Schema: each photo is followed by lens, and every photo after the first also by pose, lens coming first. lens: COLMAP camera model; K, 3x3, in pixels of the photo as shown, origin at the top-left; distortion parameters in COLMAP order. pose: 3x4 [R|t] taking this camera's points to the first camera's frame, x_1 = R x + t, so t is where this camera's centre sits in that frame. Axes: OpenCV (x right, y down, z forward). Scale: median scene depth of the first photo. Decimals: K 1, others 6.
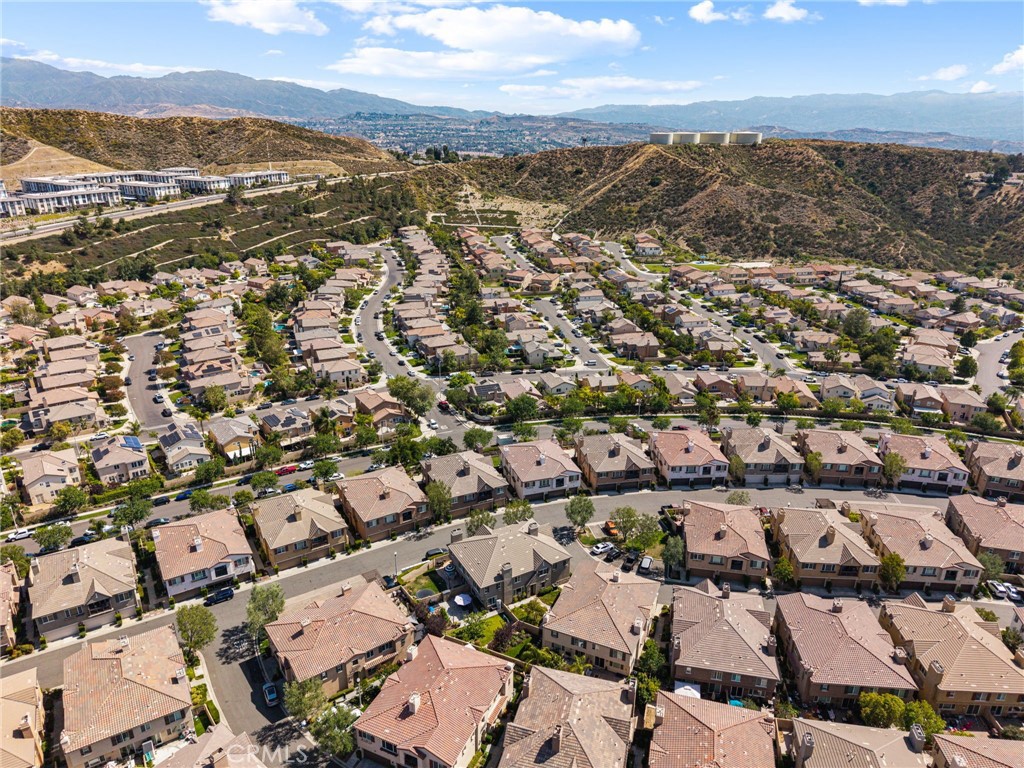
lens RADIAL K [[688.8, 0, 512.0], [0, 688.8, 384.0], [0, 0, 1]] dist [0.052719, -0.067356]
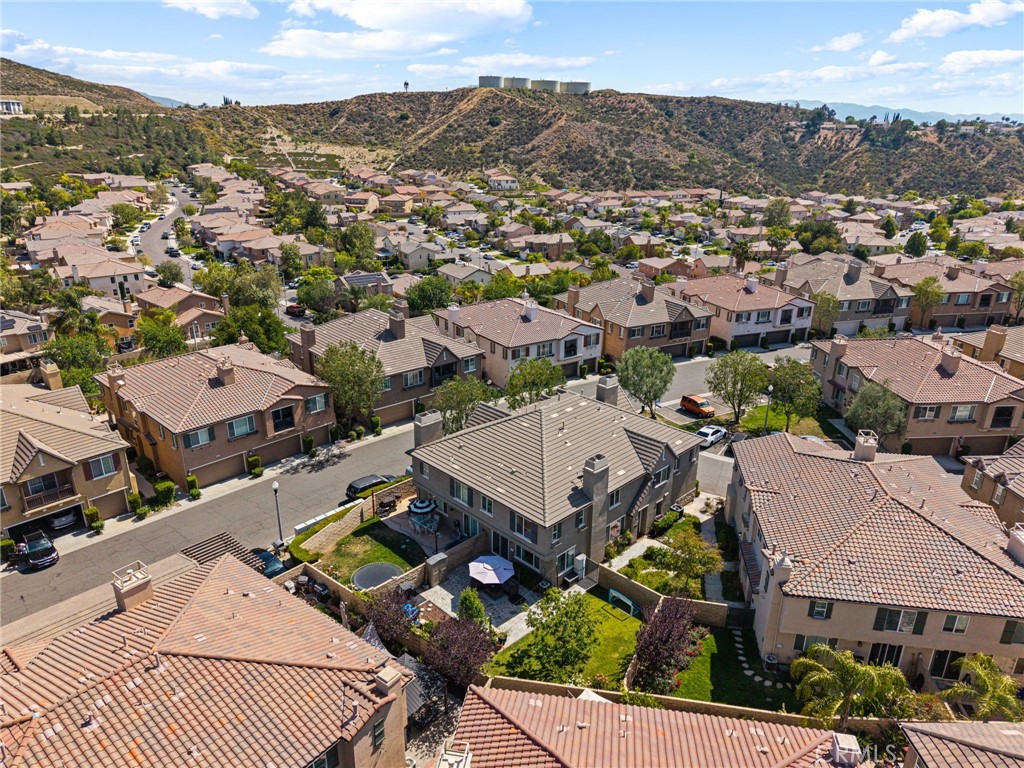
lens RADIAL K [[703.0, 0, 516.9], [0, 703.0, 373.6], [0, 0, 1]] dist [0.001022, -0.003781]
pose [[0.961299, -0.091089, 0.260012, -0.034261], [0.097643, 0.995145, -0.012376, 0.050768], [-0.257623, 0.037285, 0.965526, 0.150383]]
